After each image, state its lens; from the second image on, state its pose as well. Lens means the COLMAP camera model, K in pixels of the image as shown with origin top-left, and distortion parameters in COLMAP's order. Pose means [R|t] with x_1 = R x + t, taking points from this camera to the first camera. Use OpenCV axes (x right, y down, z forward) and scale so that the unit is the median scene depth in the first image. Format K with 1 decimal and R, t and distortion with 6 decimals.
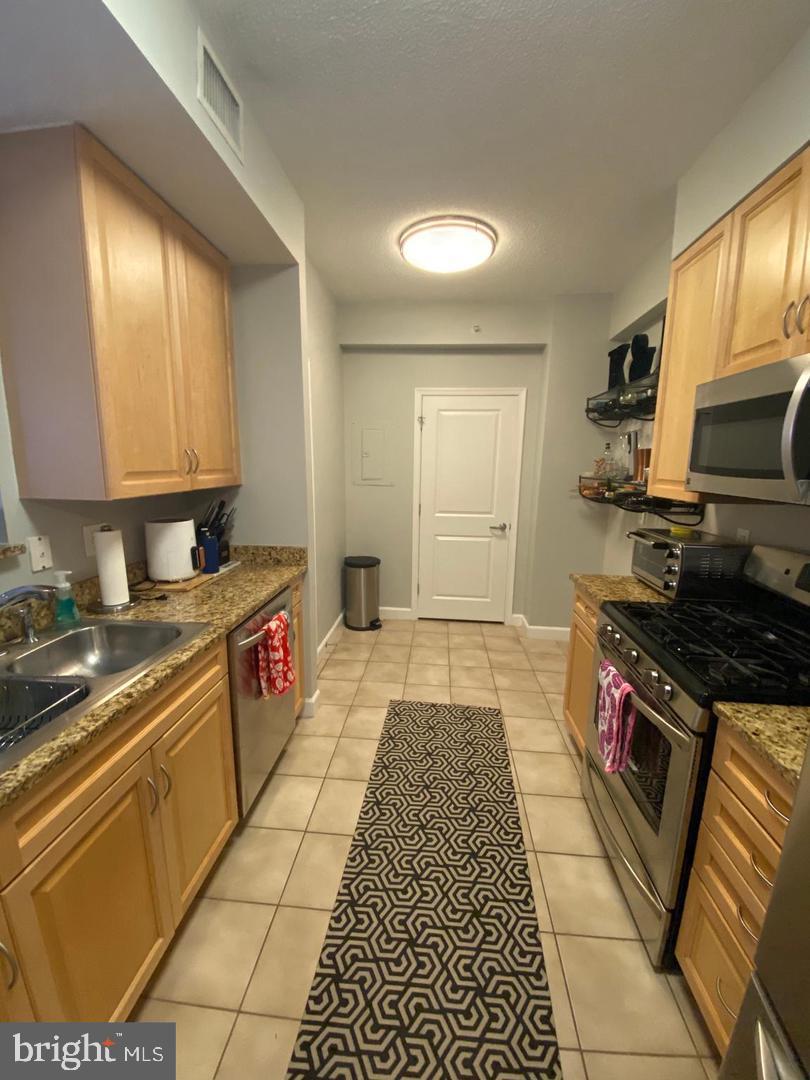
lens RADIAL K [[428.7, 0, 408.0], [0, 428.7, 540.5], [0, 0, 1]] dist [-0.022211, -0.000988]
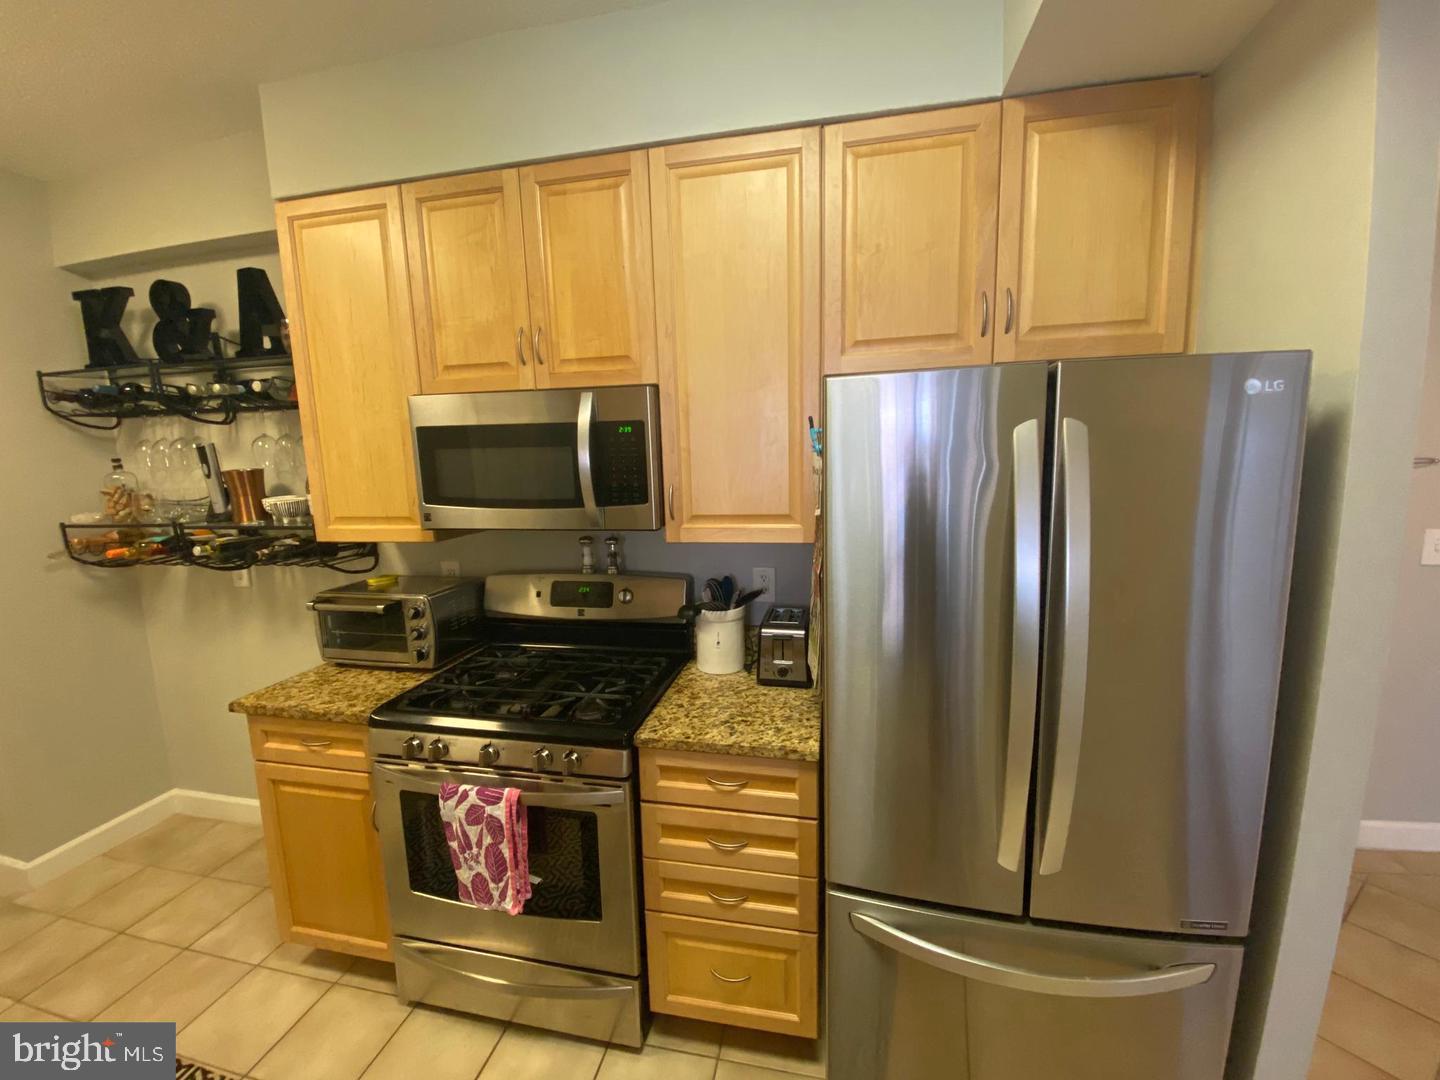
lens RADIAL K [[571.6, 0, 716.1], [0, 571.6, 534.4], [0, 0, 1]] dist [-0.022211, -0.000988]
pose [[0.109424, -0.152849, 0.982173, -0.287339], [0.206610, 0.970023, 0.127940, -0.121261], [-0.972285, 0.188927, 0.137724, 0.313937]]
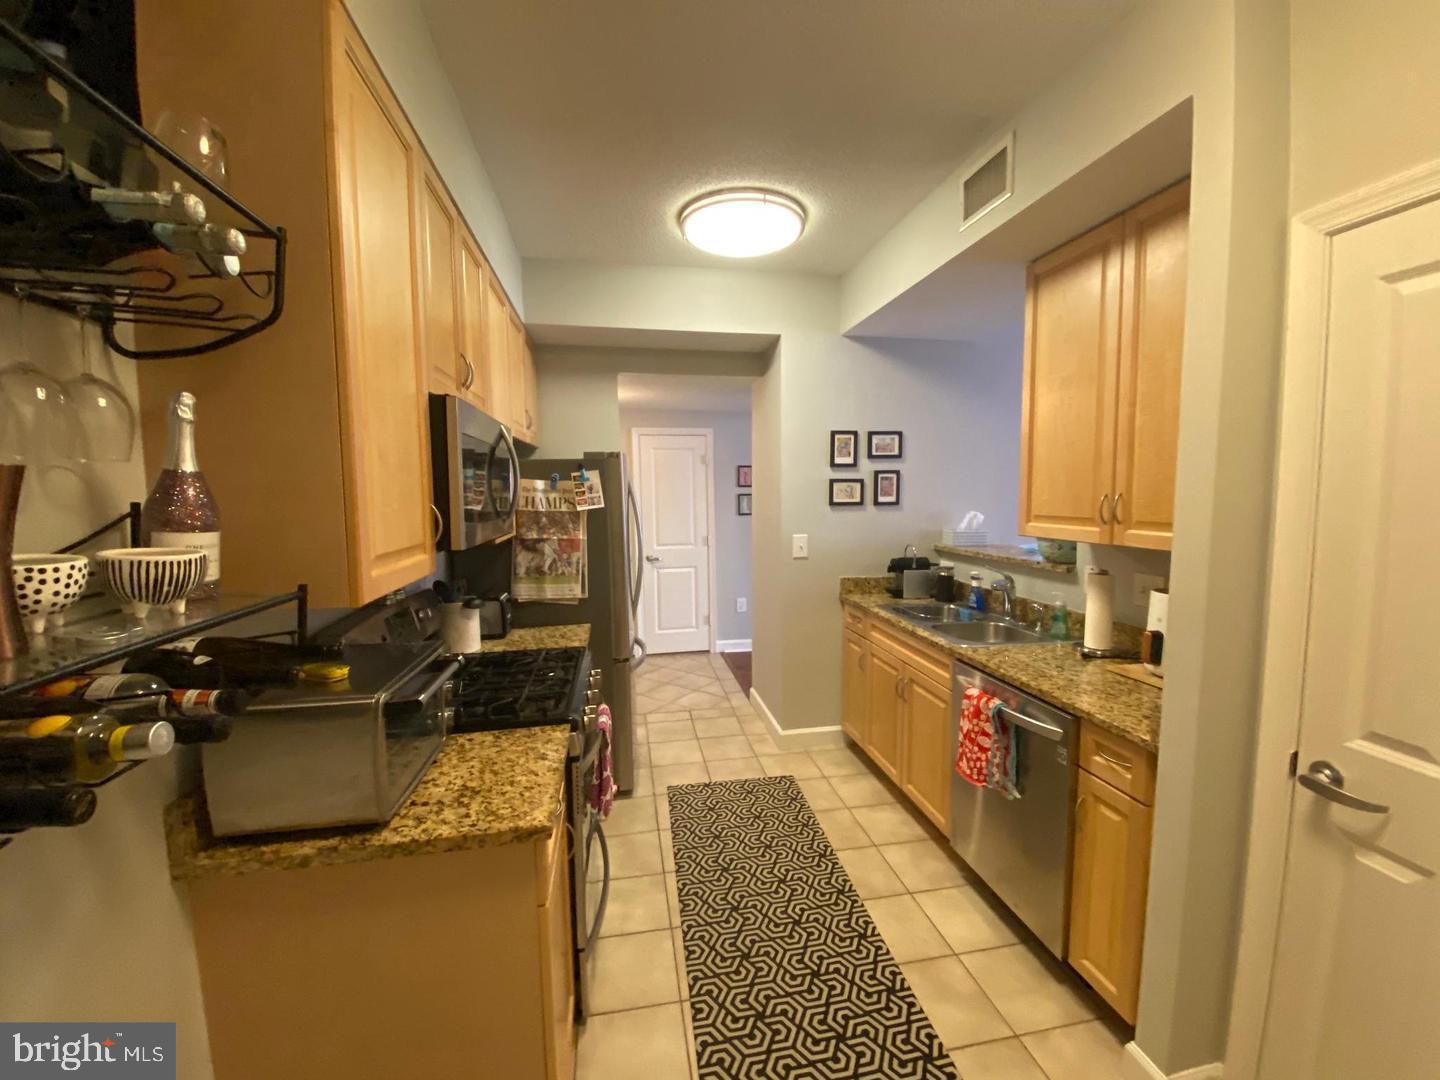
lens RADIAL K [[571.6, 0, 723.3], [0, 571.6, 537.9], [0, 0, 1]] dist [-0.022211, -0.000988]
pose [[-0.965119, 0.015779, -0.261334, 0.455082], [-0.051765, 0.966976, 0.249555, -0.353758], [0.256641, 0.254378, -0.932431, 1.788369]]
